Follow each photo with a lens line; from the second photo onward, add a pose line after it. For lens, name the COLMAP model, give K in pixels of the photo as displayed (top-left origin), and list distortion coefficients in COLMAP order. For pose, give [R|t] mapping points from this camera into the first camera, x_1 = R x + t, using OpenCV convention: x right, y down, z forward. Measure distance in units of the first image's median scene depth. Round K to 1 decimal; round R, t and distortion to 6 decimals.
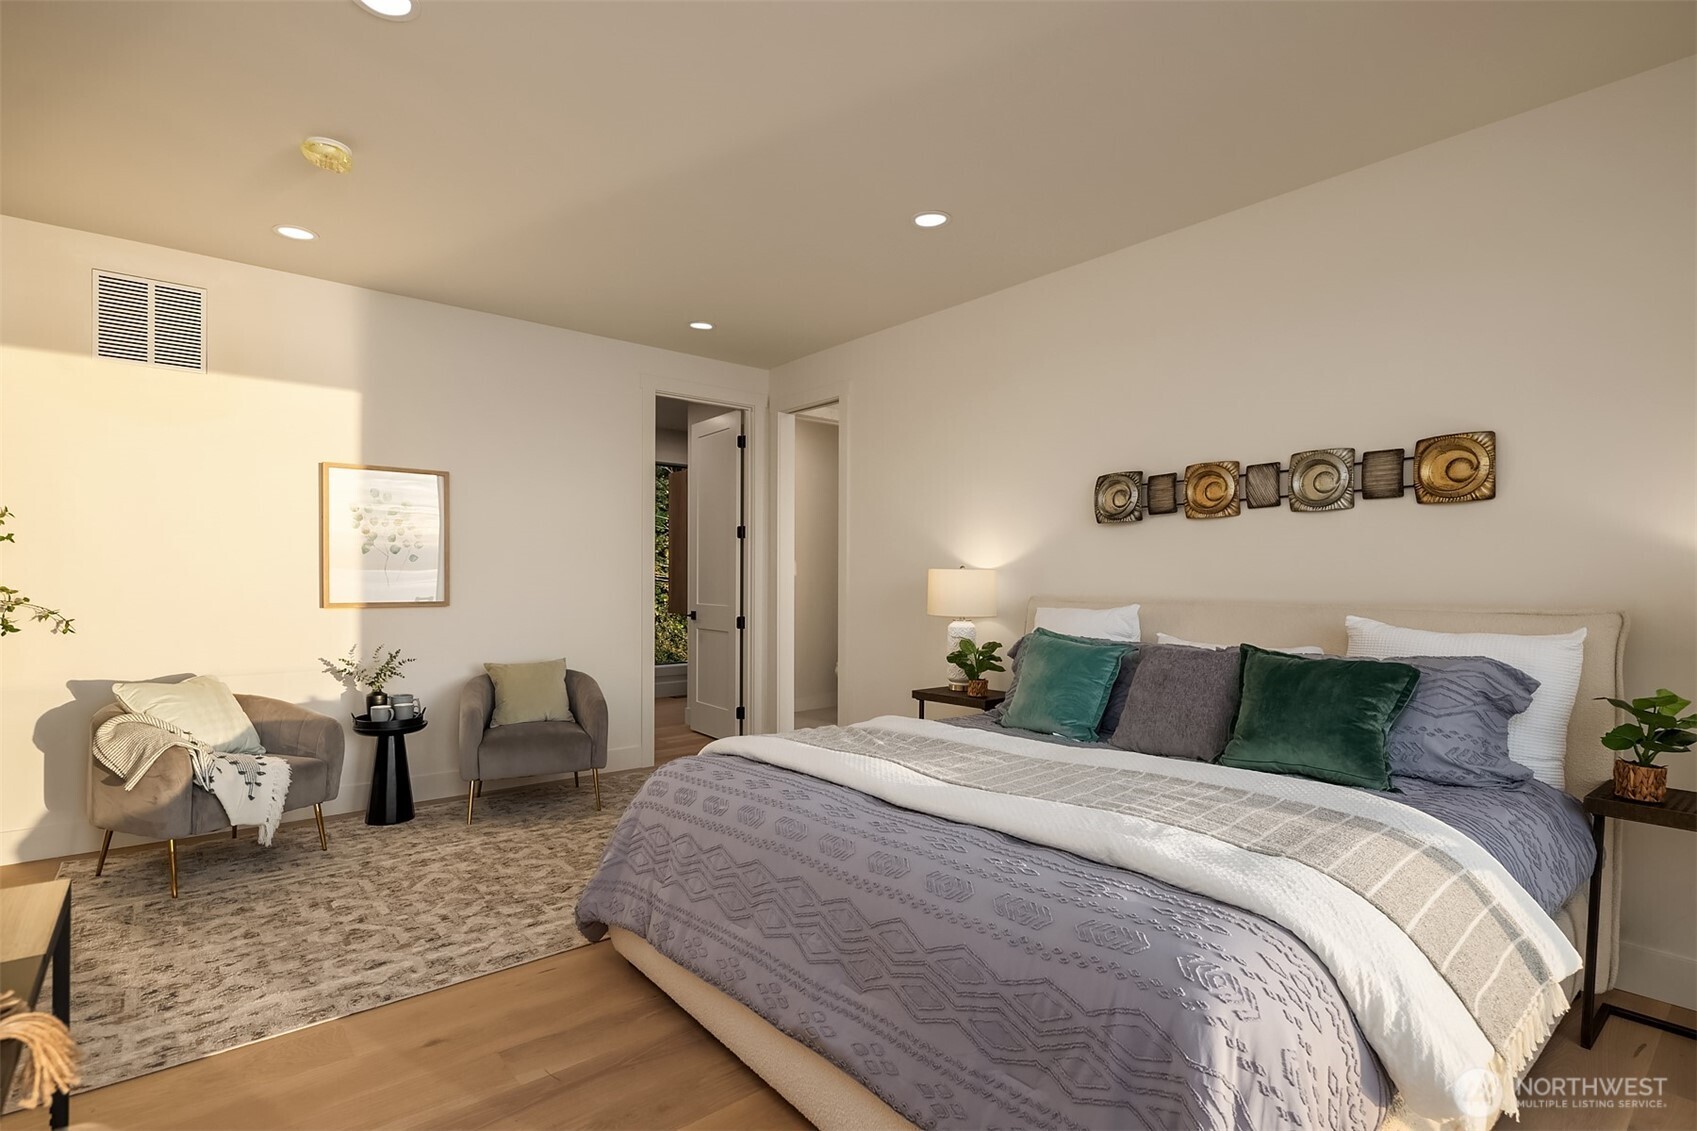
lens RADIAL K [[804.7, 0, 839.5], [0, 804.7, 570.5], [0, 0, 1]] dist [0.002433, 0.000211]
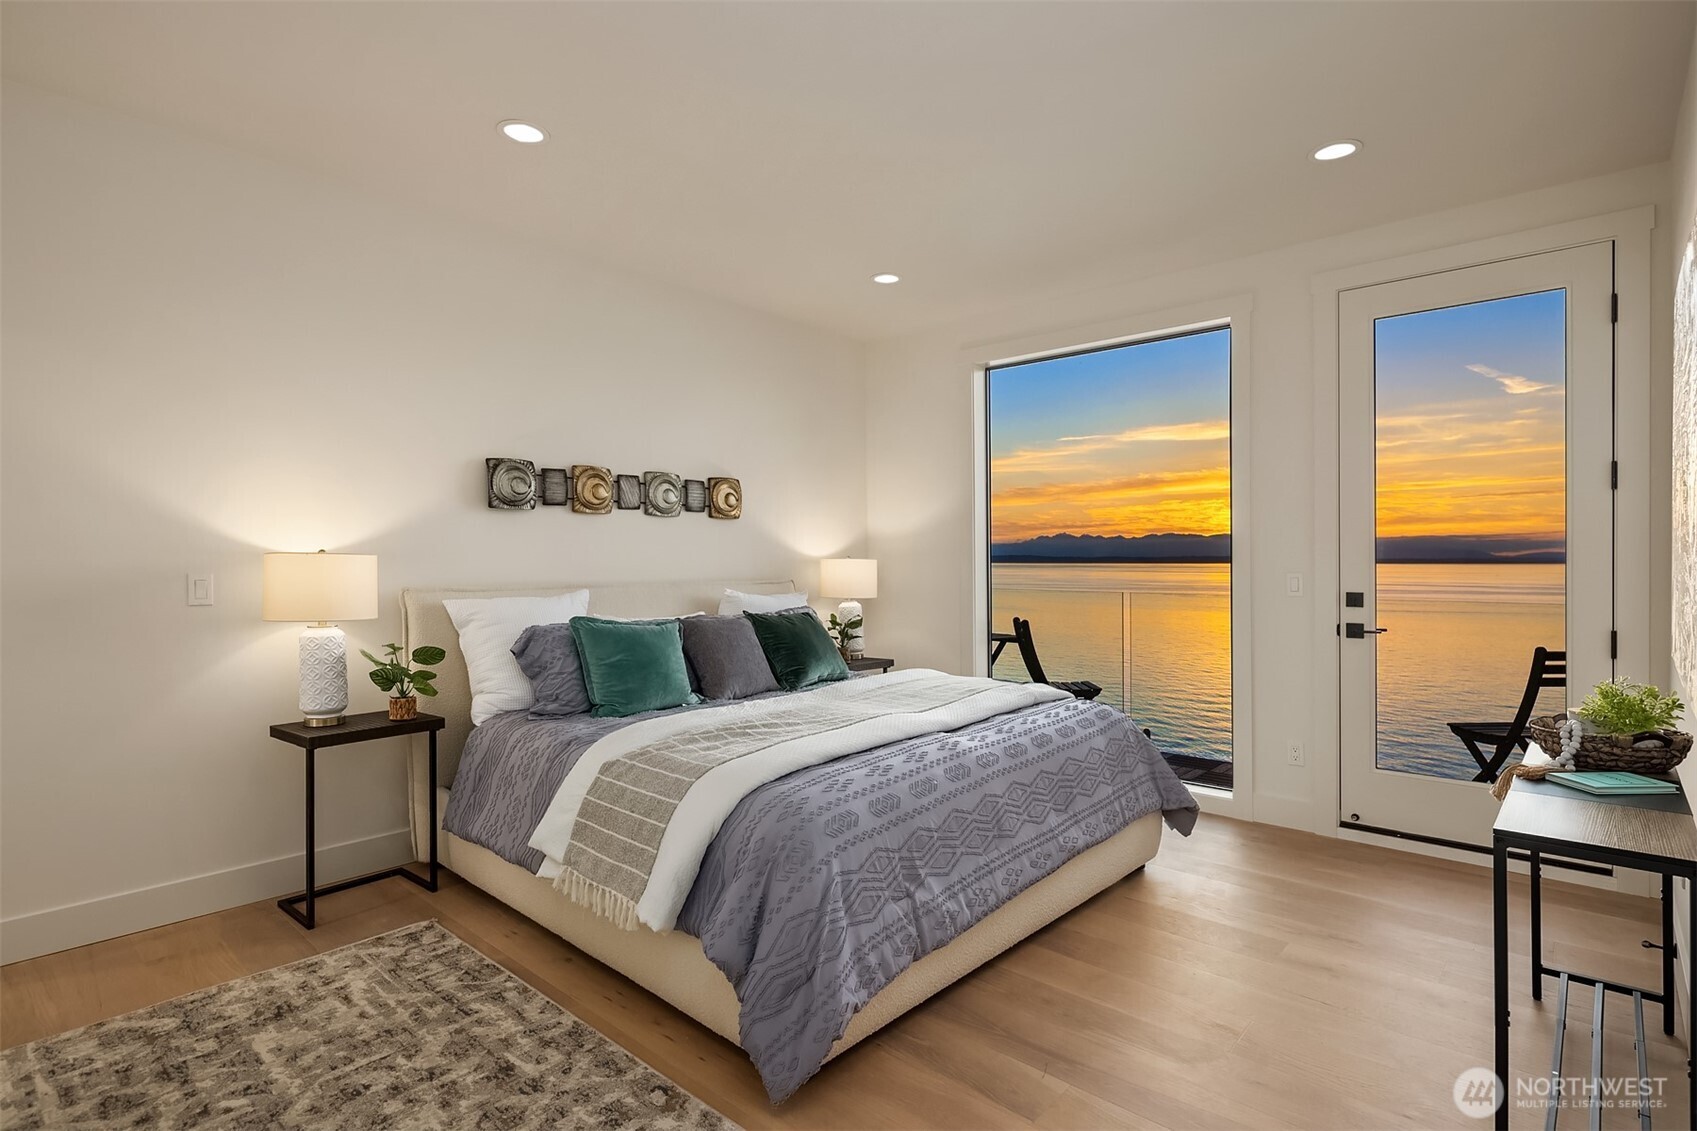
lens RADIAL K [[804.7, 0, 839.0], [0, 804.7, 568.5], [0, 0, 1]] dist [0.002433, 0.000211]
pose [[-0.110124, -0.004223, 0.993909, -0.744561], [-0.005201, 0.999980, 0.003673, 0.008151], [-0.993904, -0.004764, -0.110144, 0.777245]]
